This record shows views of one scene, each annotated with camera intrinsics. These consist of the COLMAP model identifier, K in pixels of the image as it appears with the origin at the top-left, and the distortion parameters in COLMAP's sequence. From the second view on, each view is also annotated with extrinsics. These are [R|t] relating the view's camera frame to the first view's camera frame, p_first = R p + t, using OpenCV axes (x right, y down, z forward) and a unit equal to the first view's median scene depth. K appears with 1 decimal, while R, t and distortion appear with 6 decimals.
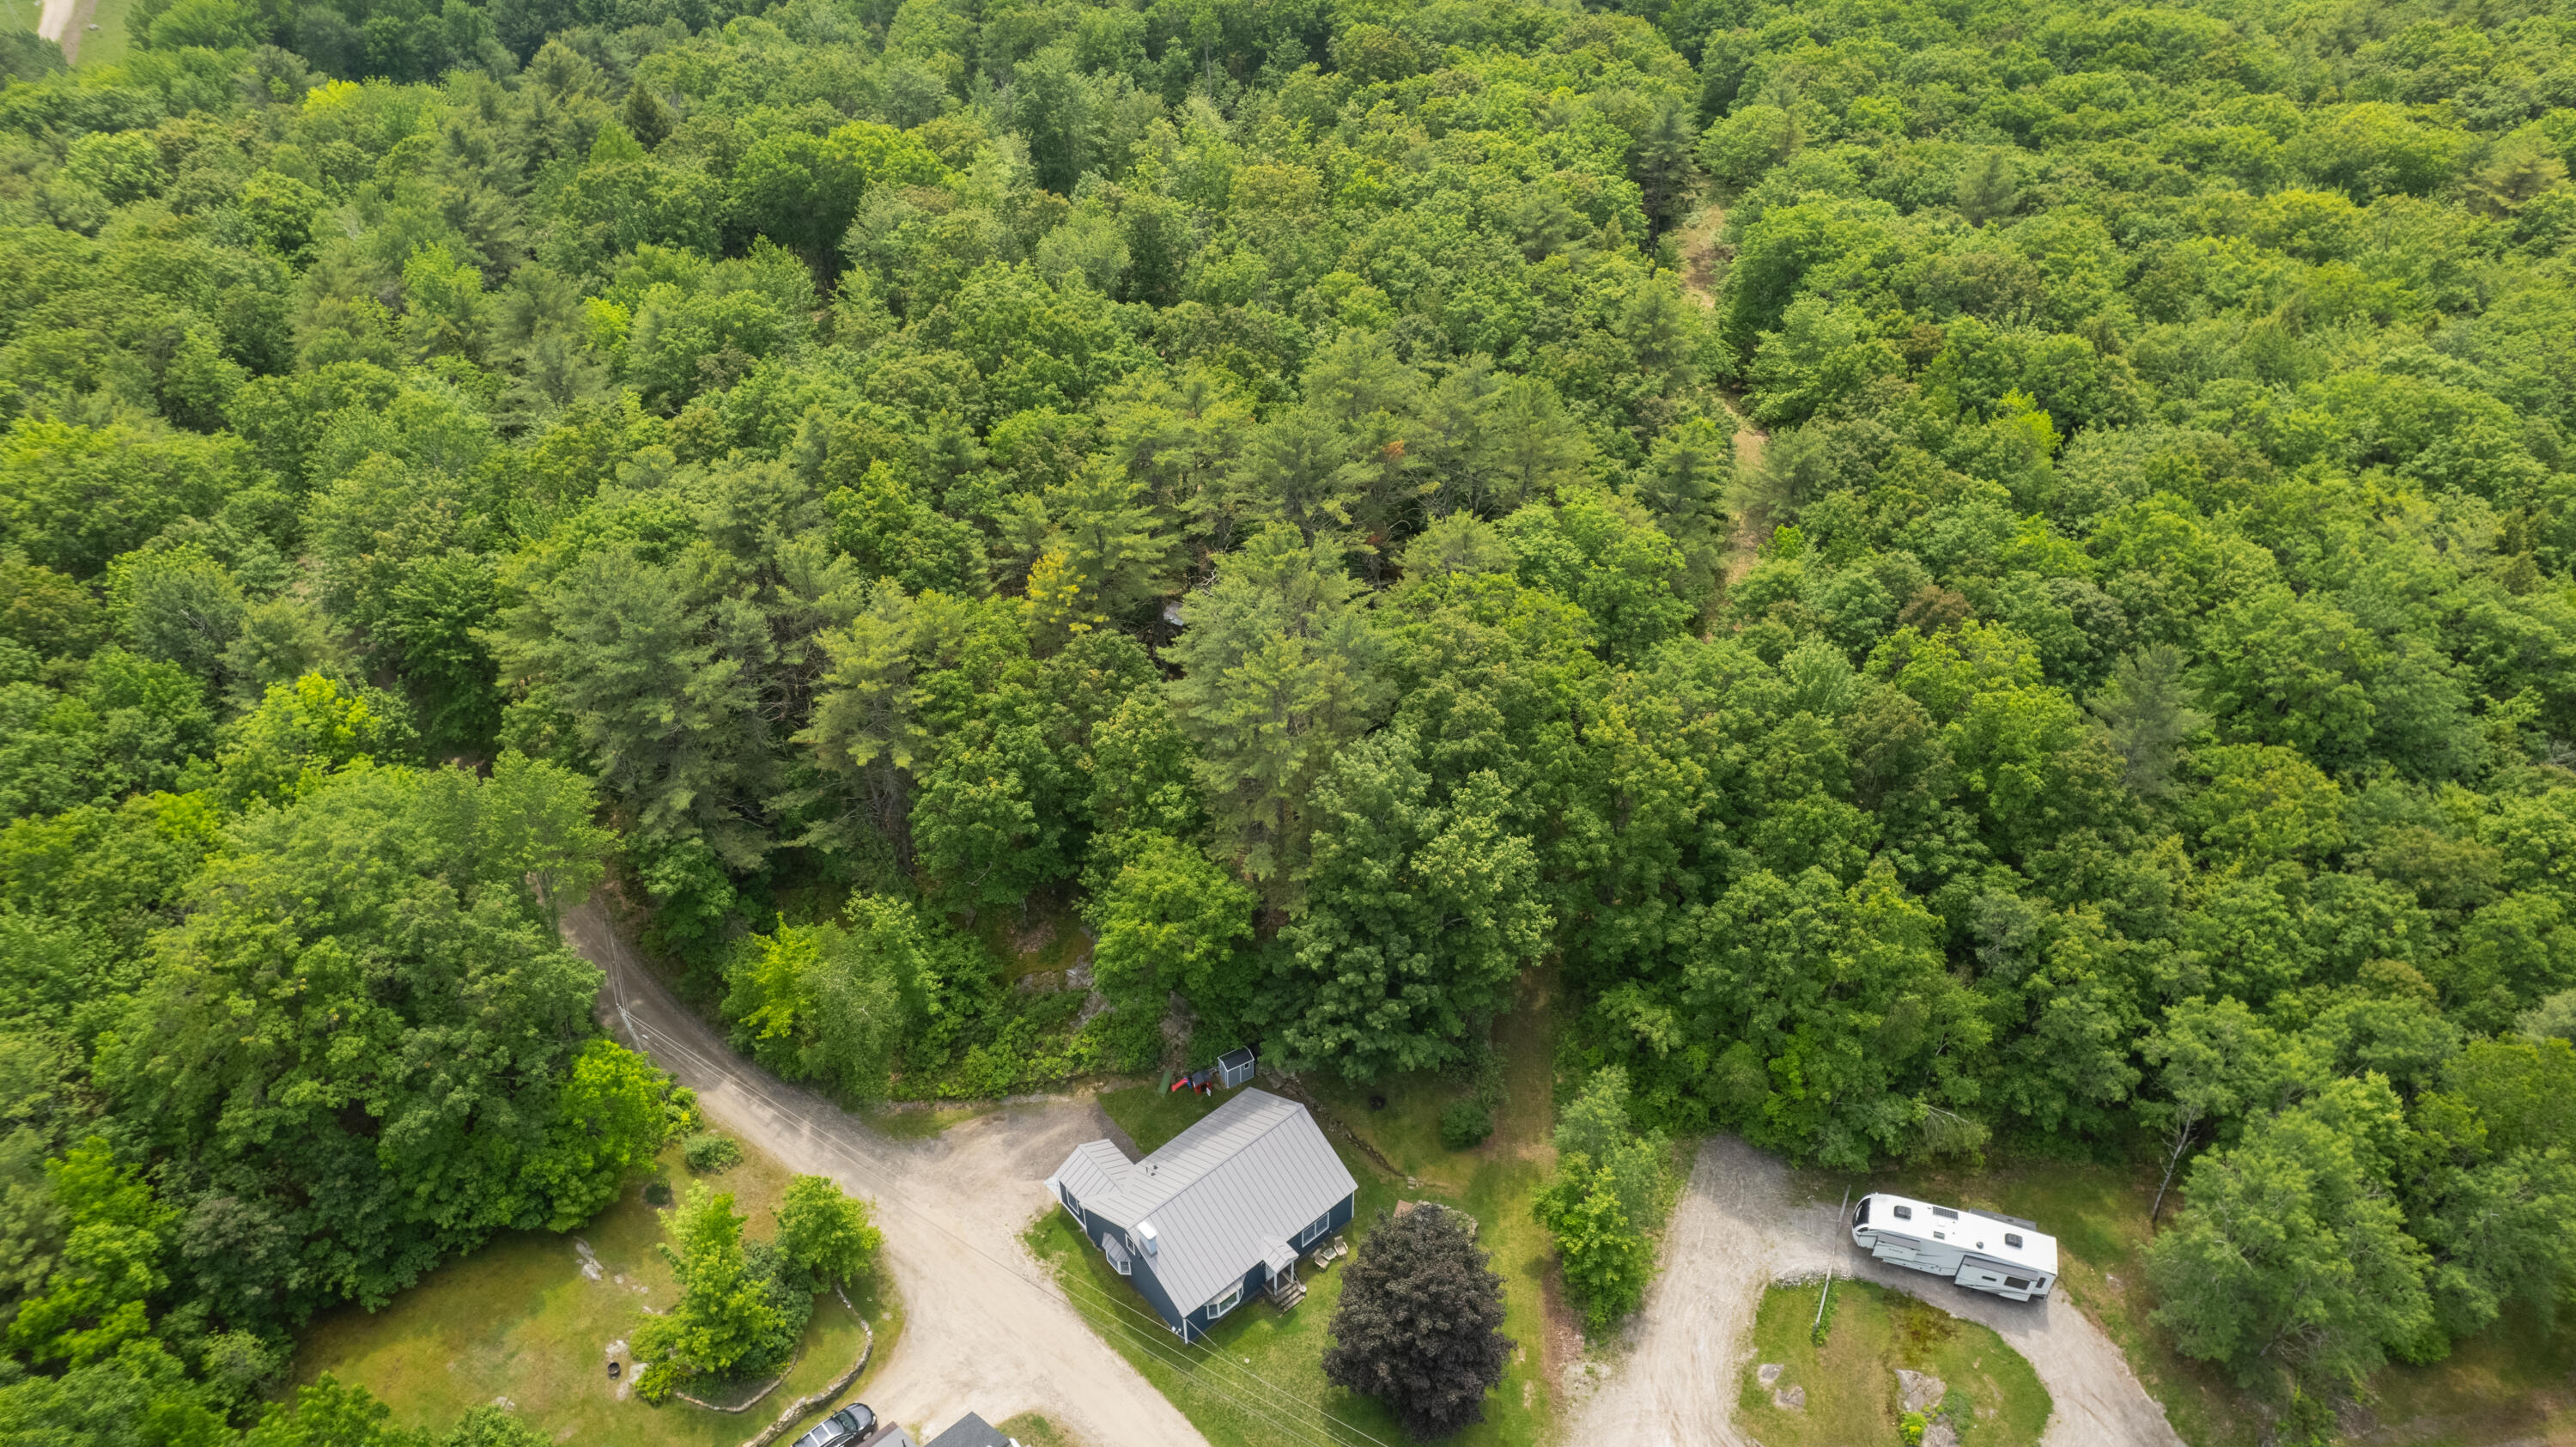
lens RADIAL K [[1644.1, 0, 1288.6], [0, 1644.1, 727.2], [0, 0, 1]] dist [-0.077839, 0.067186]
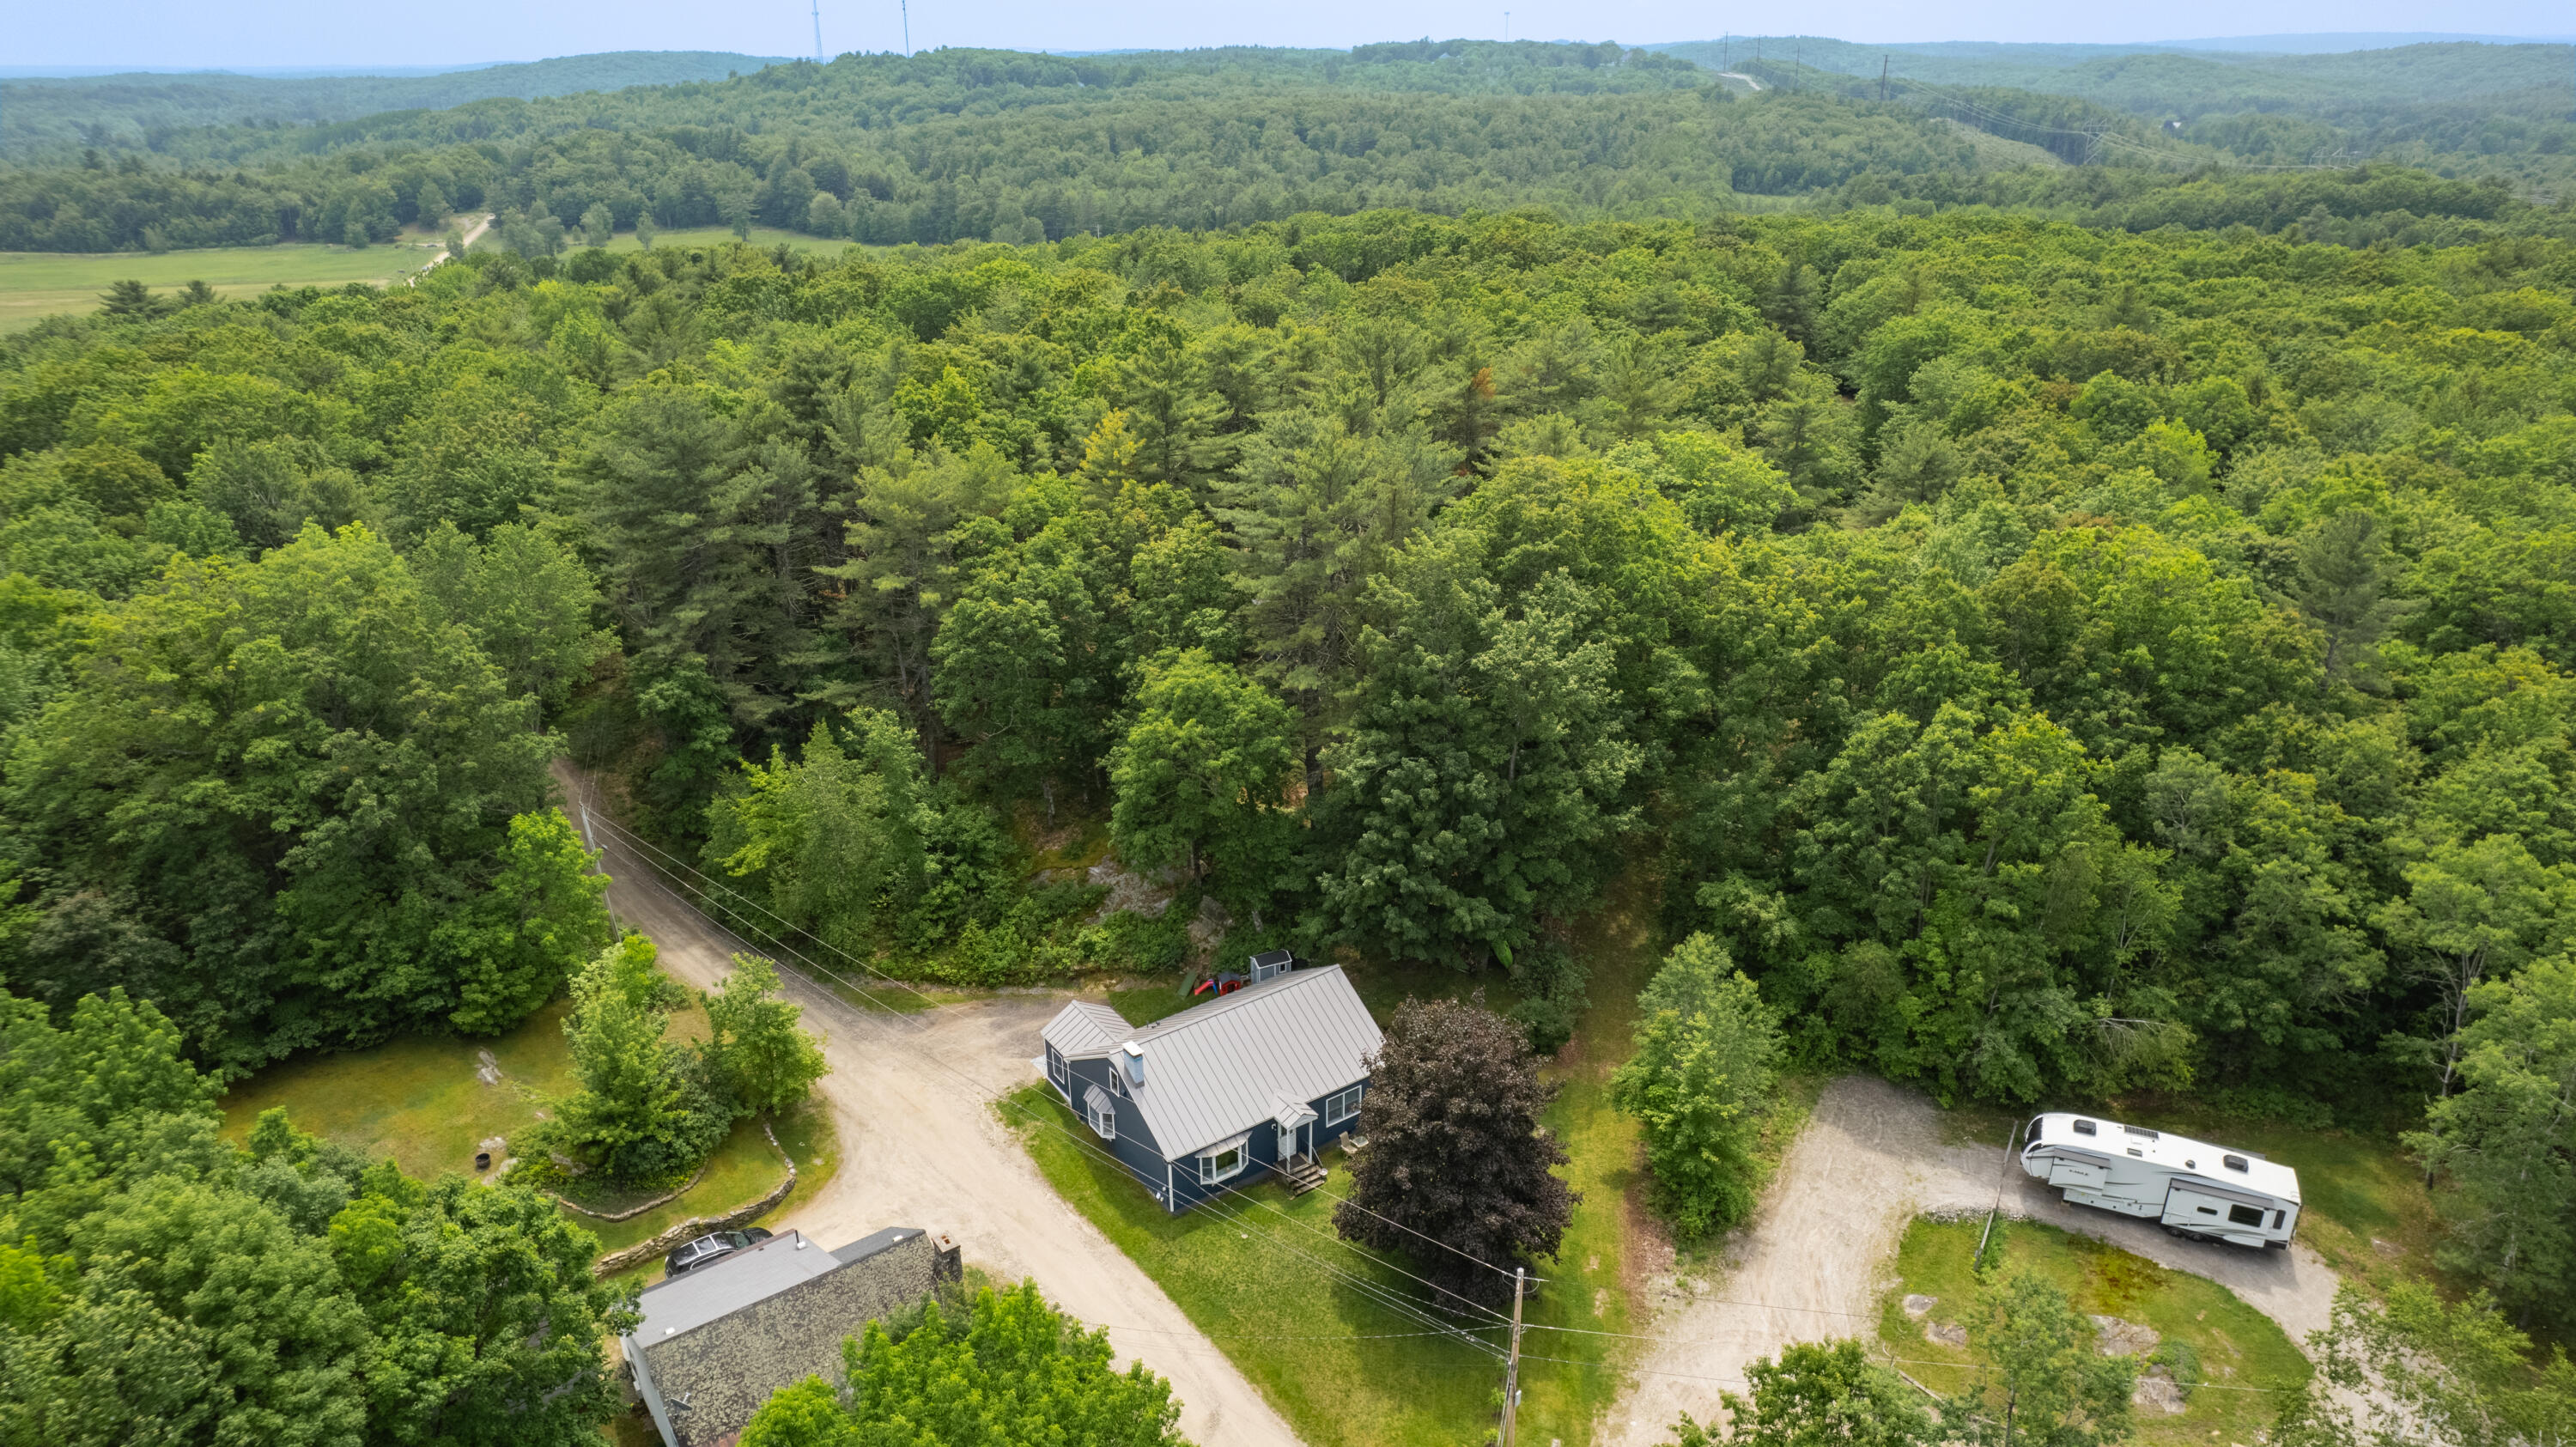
lens RADIAL K [[1644.1, 0, 1291.1], [0, 1644.1, 725.8], [0, 0, 1]] dist [-0.077839, 0.067186]
pose [[0.994667, 0.034092, -0.097342, 0.062929], [-0.059129, 0.961782, -0.267355, 0.341138], [0.084507, 0.271685, 0.958669, 0.157467]]
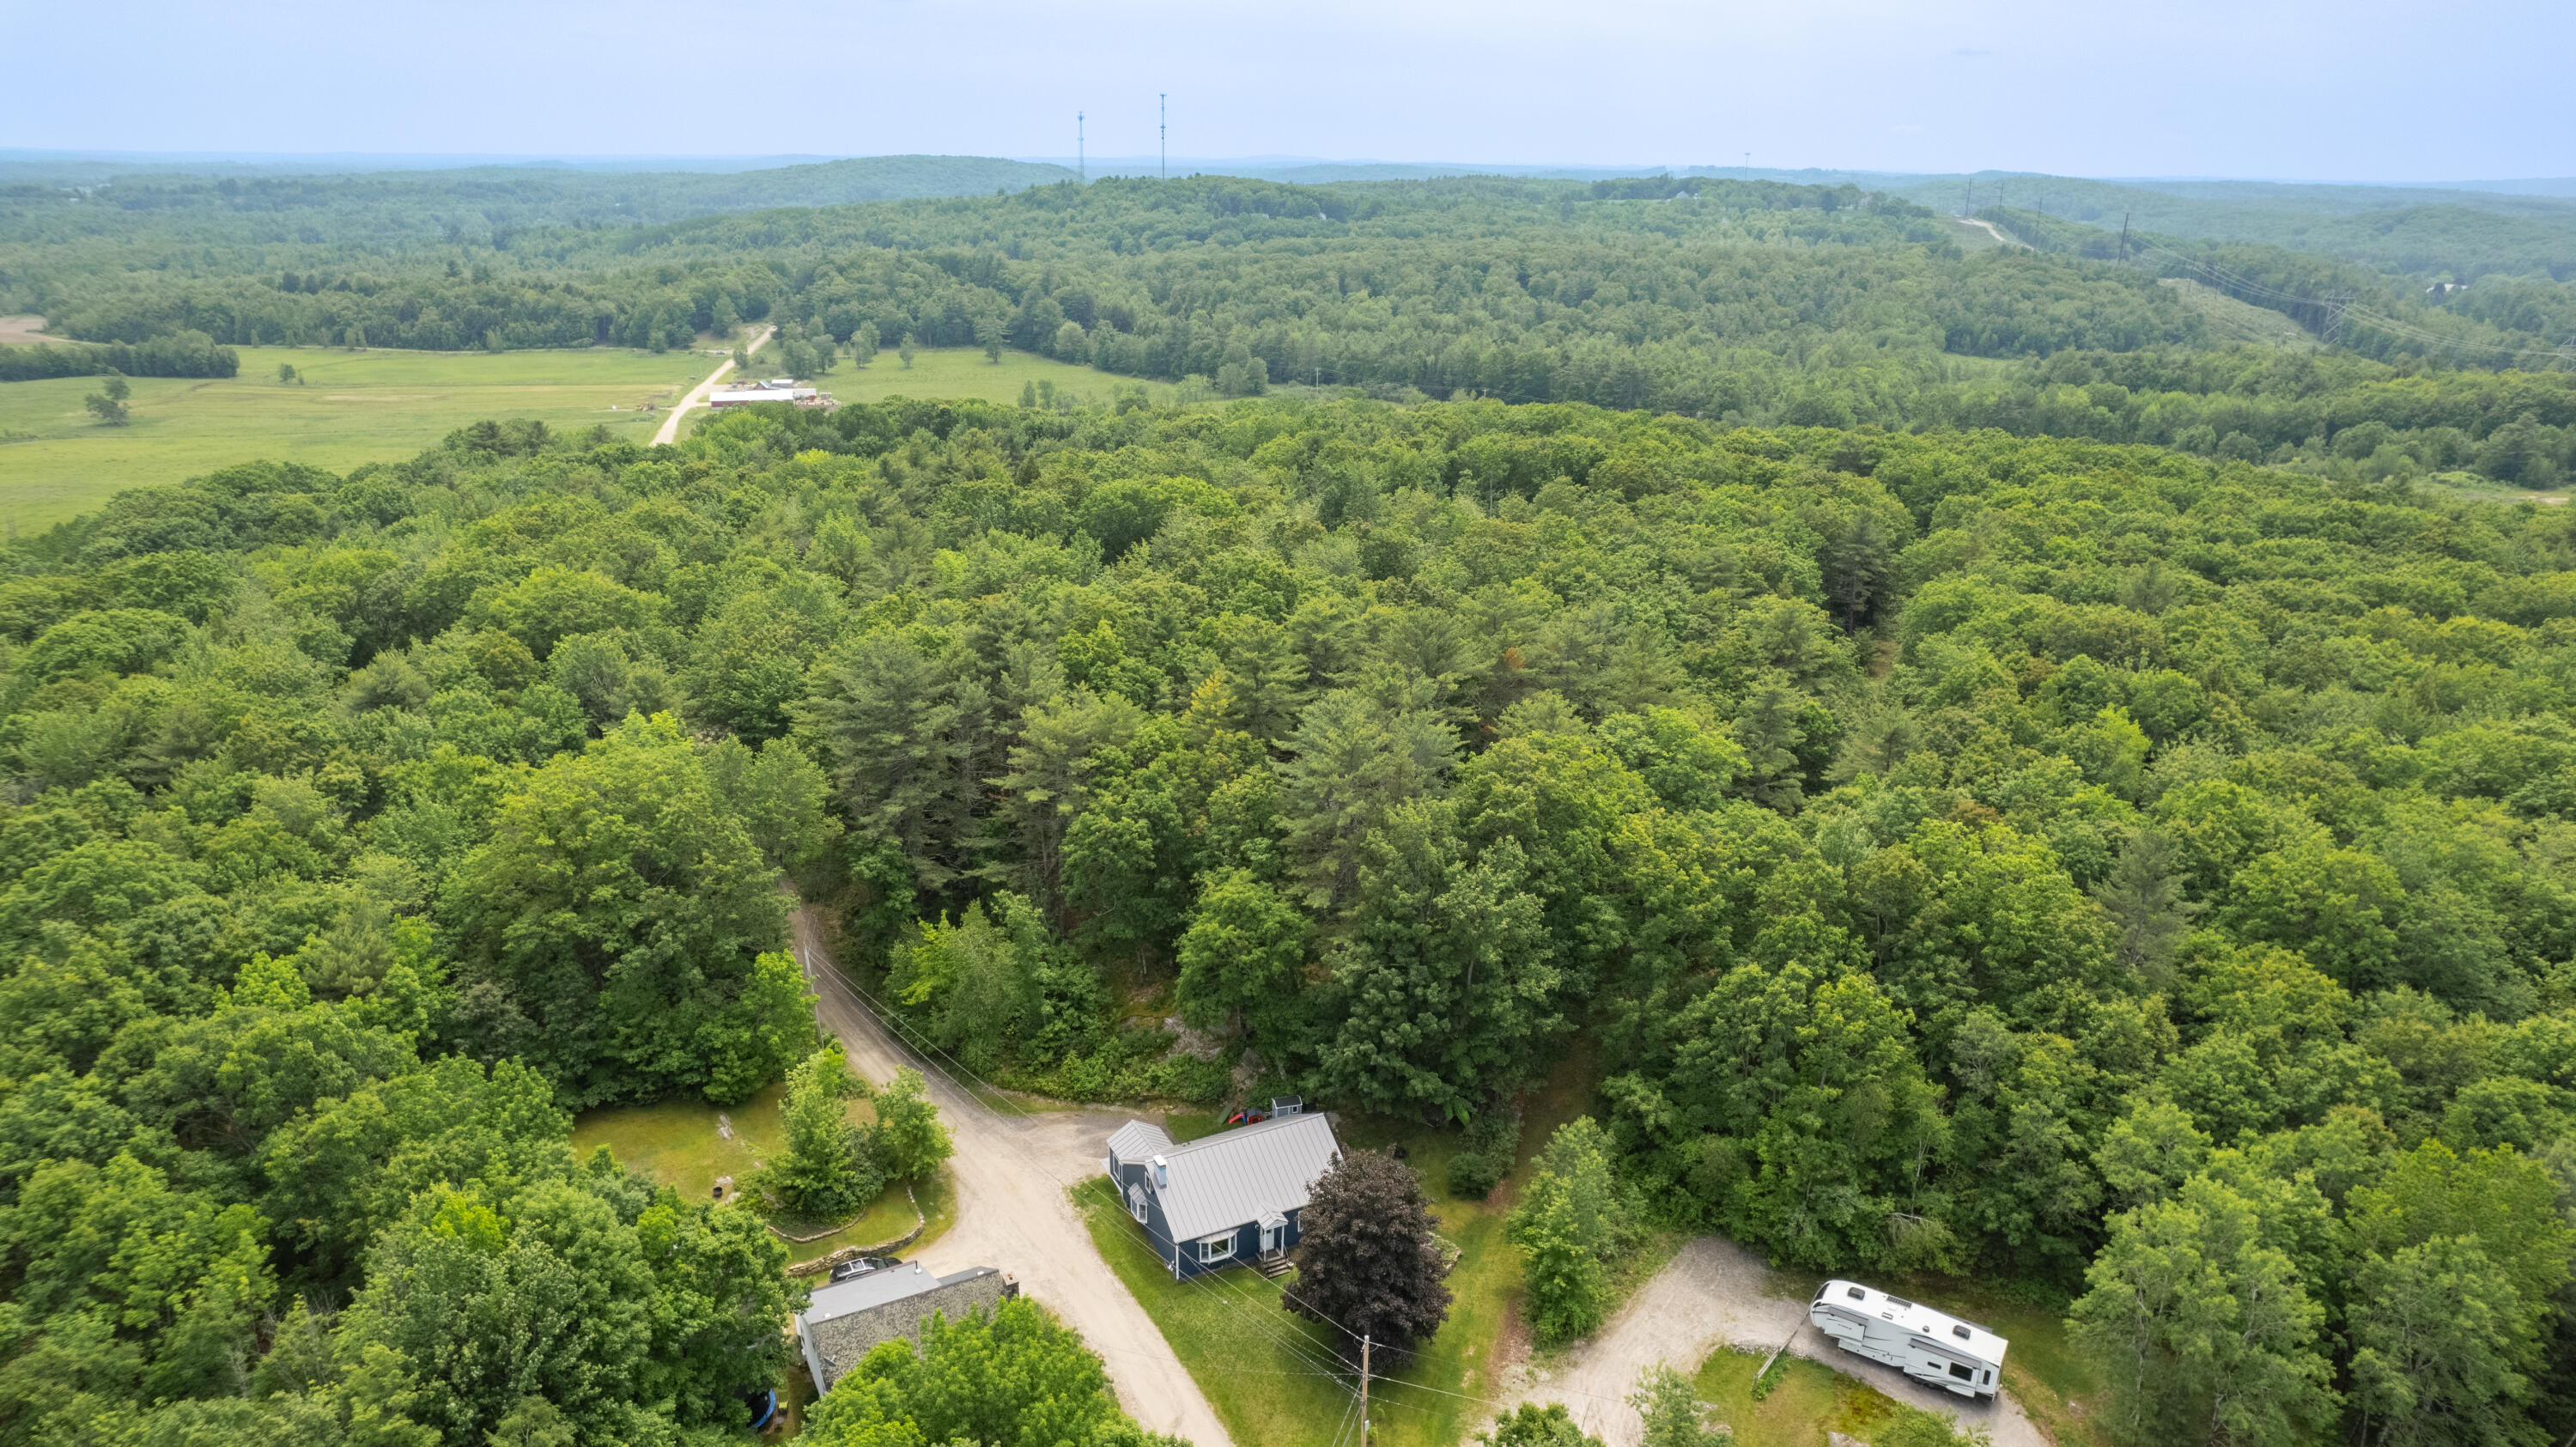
lens RADIAL K [[1644.1, 0, 1296.0], [0, 1644.1, 726.3], [0, 0, 1]] dist [-0.077839, 0.067186]
pose [[0.969658, 0.097745, -0.224075, 0.223037], [-0.166126, 0.935899, -0.310635, 0.338647], [0.179348, 0.338435, 0.923740, -0.159906]]
